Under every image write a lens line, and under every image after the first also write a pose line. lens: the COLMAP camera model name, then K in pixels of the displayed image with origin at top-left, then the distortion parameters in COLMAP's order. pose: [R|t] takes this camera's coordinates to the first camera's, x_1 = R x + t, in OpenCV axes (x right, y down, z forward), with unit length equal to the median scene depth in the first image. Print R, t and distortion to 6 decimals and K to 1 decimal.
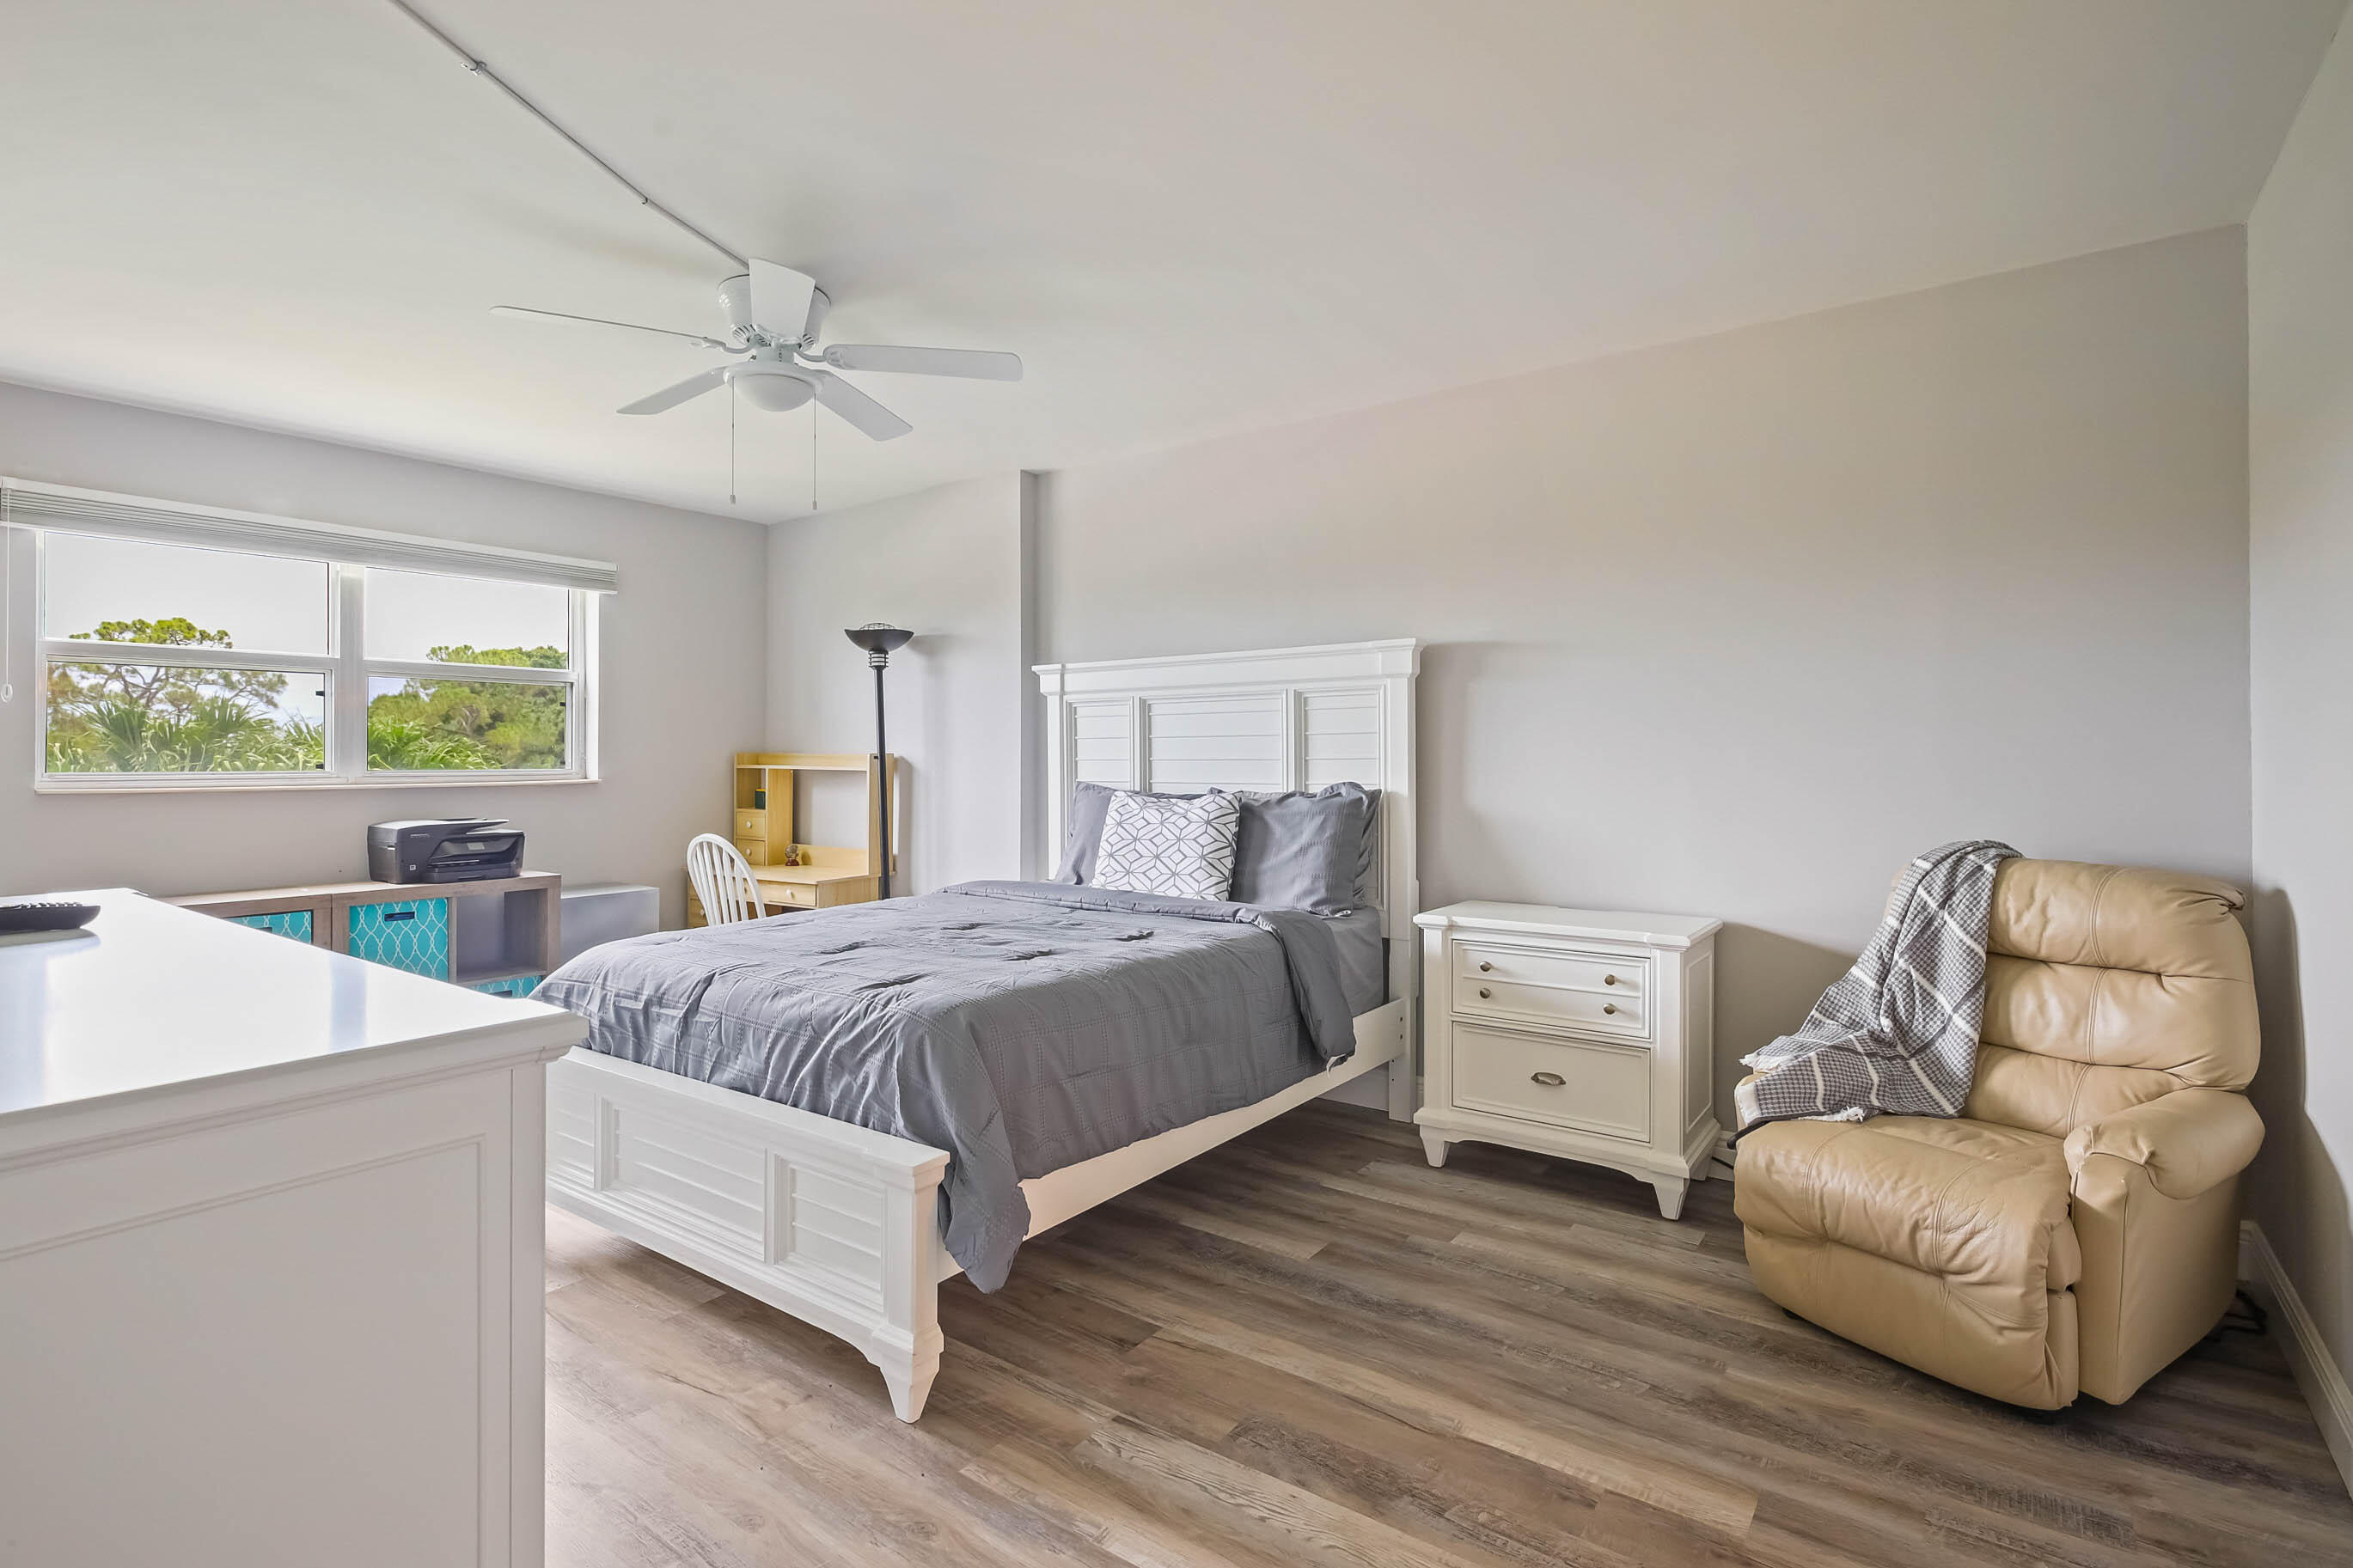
lens RADIAL K [[1169.7, 0, 1111.1], [0, 1169.7, 764.1], [0, 0, 1]] dist [0.010605, -0.004970]
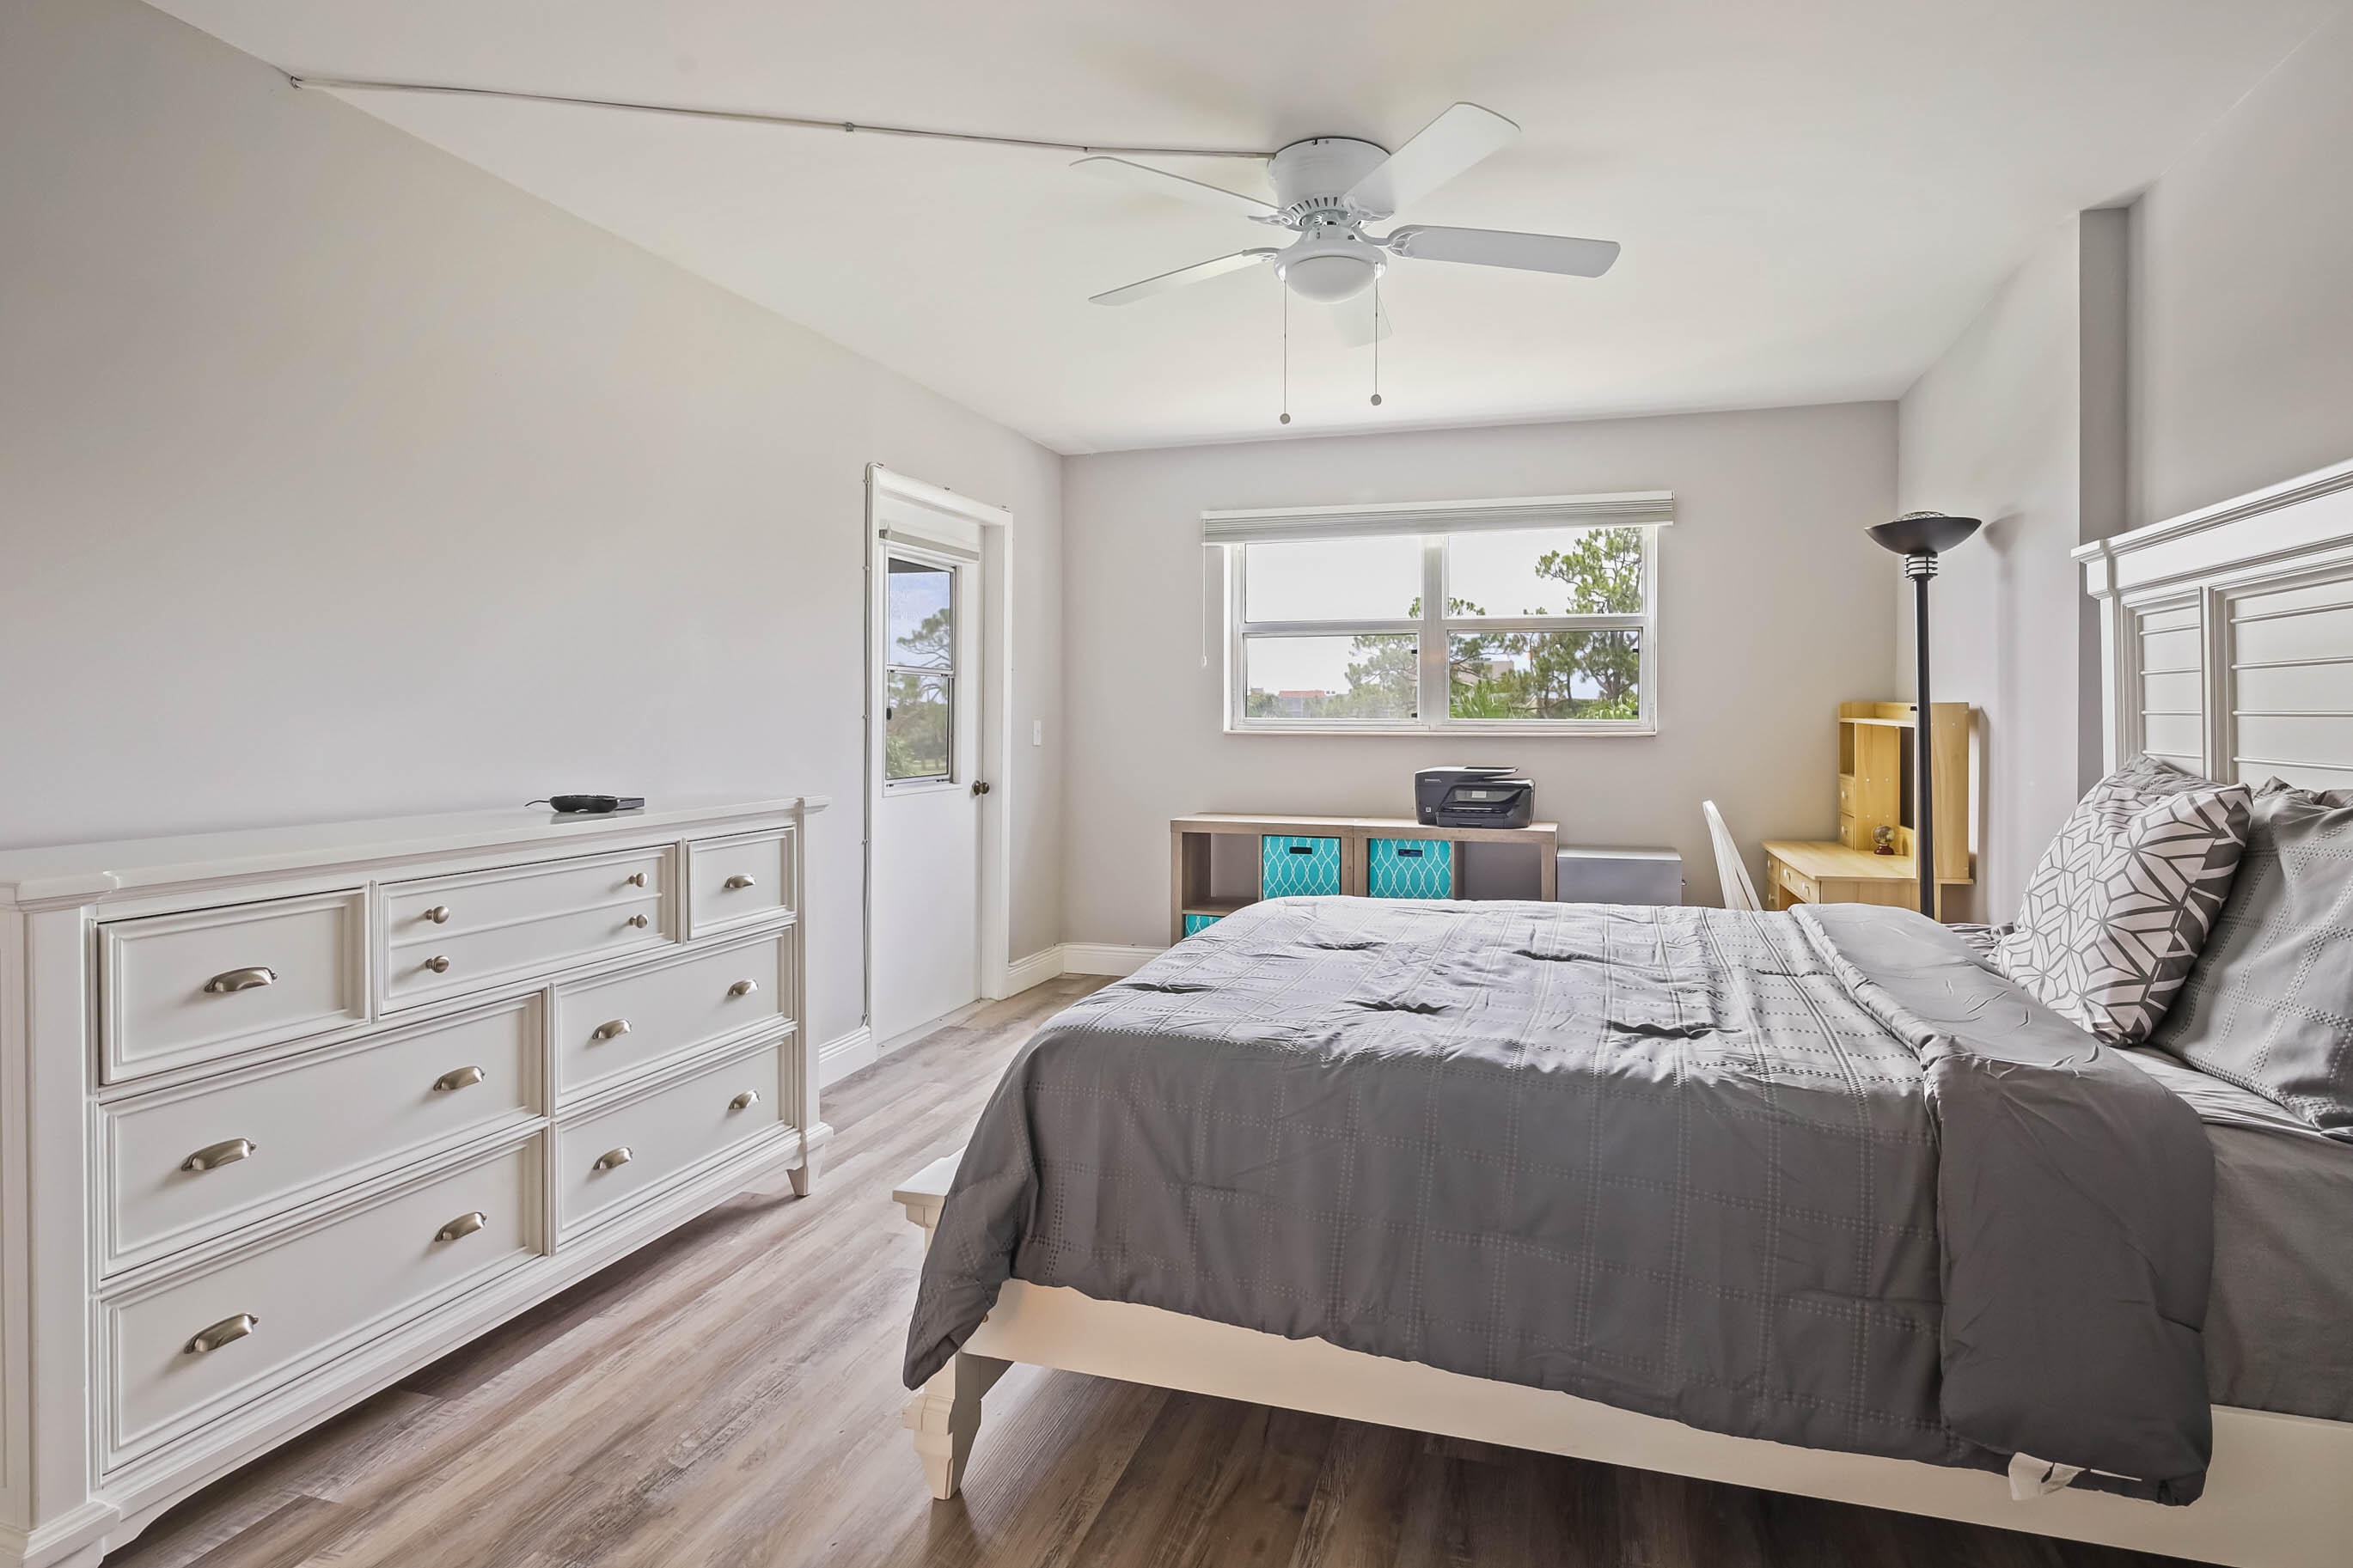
lens RADIAL K [[1169.7, 0, 1232.8], [0, 1169.7, 719.6], [0, 0, 1]] dist [0.010605, -0.004970]
pose [[0.367686, 0.011411, -0.929880, 0.334821], [-0.007168, 0.999930, 0.009437, -0.003457], [0.929922, 0.003196, 0.367742, 0.431860]]
